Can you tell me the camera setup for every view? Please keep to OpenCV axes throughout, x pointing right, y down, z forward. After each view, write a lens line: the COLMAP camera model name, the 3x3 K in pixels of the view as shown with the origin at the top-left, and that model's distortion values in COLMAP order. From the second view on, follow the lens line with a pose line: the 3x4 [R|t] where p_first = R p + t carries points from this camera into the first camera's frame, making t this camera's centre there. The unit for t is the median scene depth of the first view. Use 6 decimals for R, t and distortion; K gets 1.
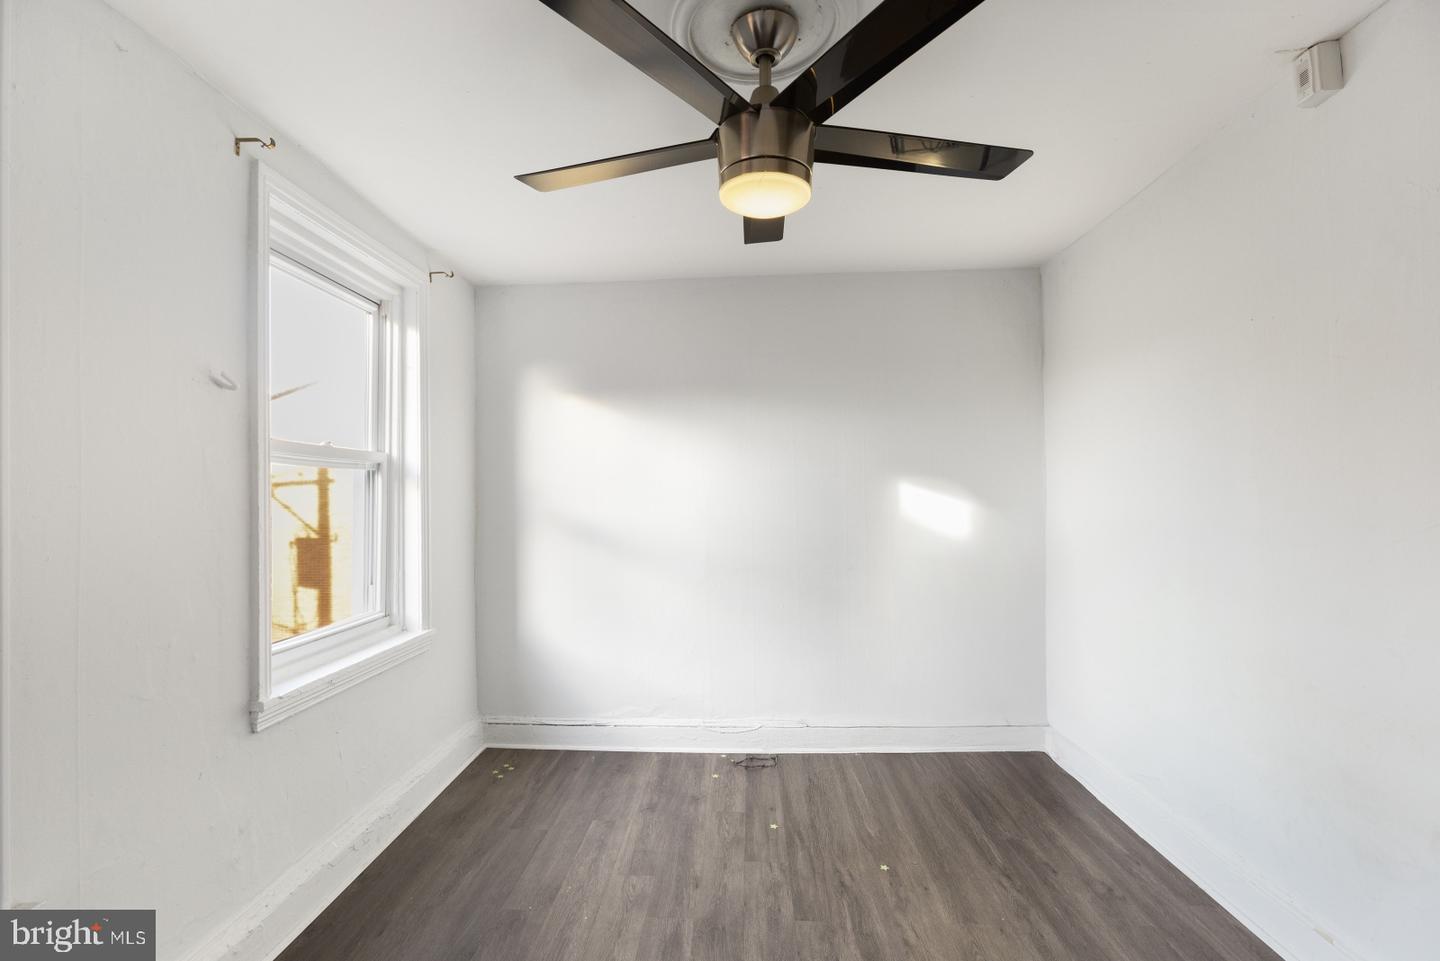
lens RADIAL K [[647.8, 0, 700.3], [0, 647.8, 479.8], [0, 0, 1]] dist [0.001373, 0.000076]
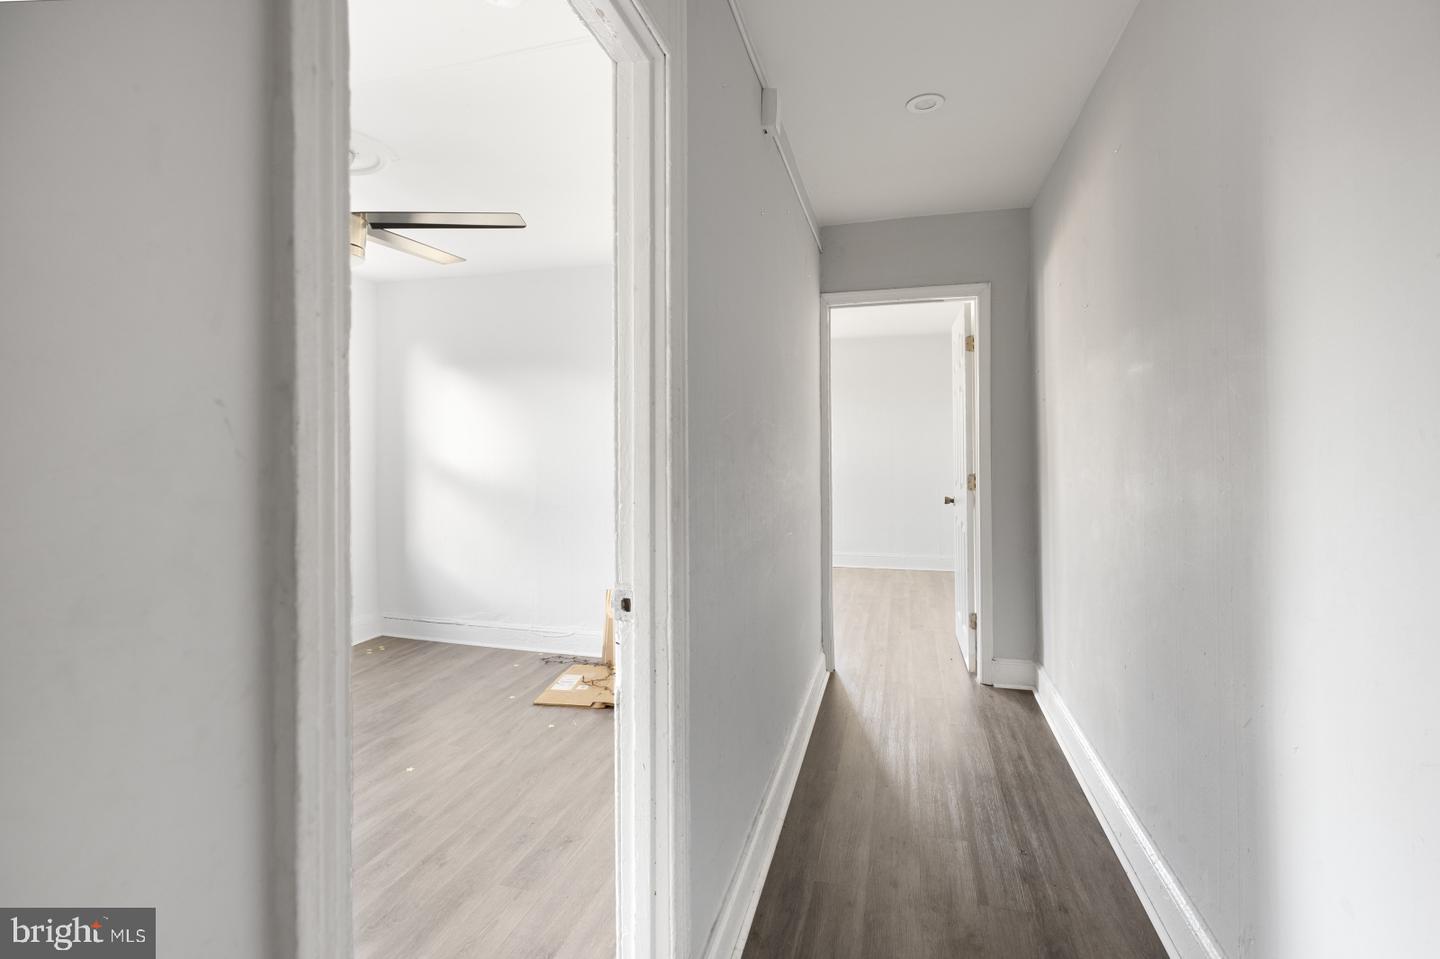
lens RADIAL K [[666.3, 0, 722.3], [0, 666.3, 441.2], [0, 0, 1]] dist [0.000989, 0.000060]
pose [[0.979964, 0.013081, -0.198745, 0.736228], [-0.009545, 0.999779, 0.018741, -0.018210], [0.198946, -0.016469, 0.979872, -0.225803]]
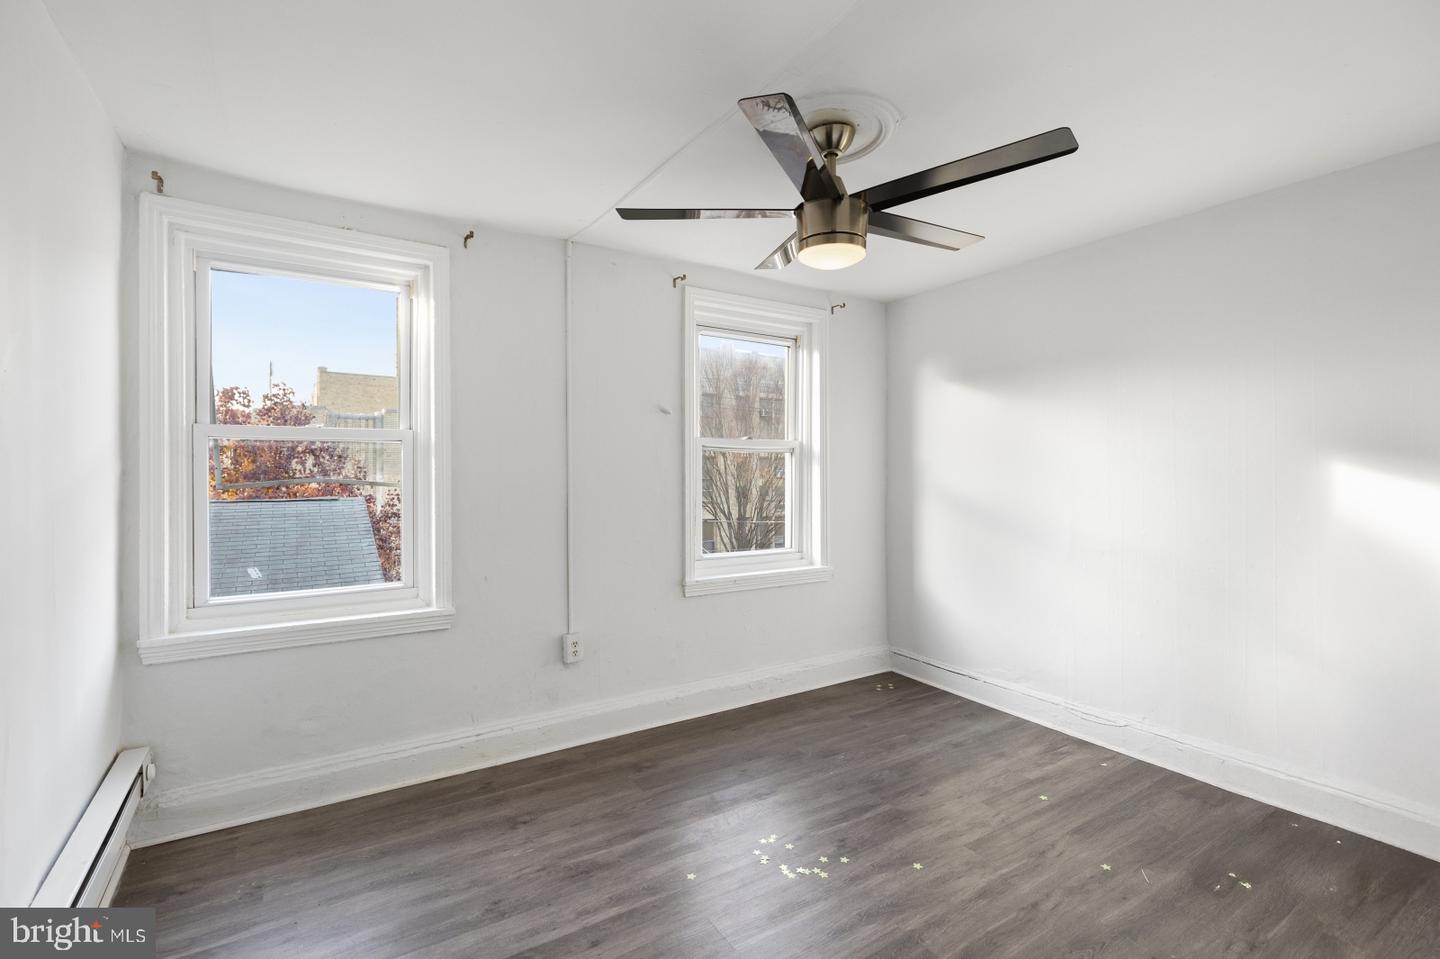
lens RADIAL K [[652.2, 0, 720.9], [0, 652.2, 470.3], [0, 0, 1]] dist [0.000507, -0.000116]
pose [[0.592811, 0.014621, -0.805209, 0.583787], [0.007455, 0.999693, 0.023640, -0.010817], [0.805307, -0.020017, 0.592520, -0.012150]]
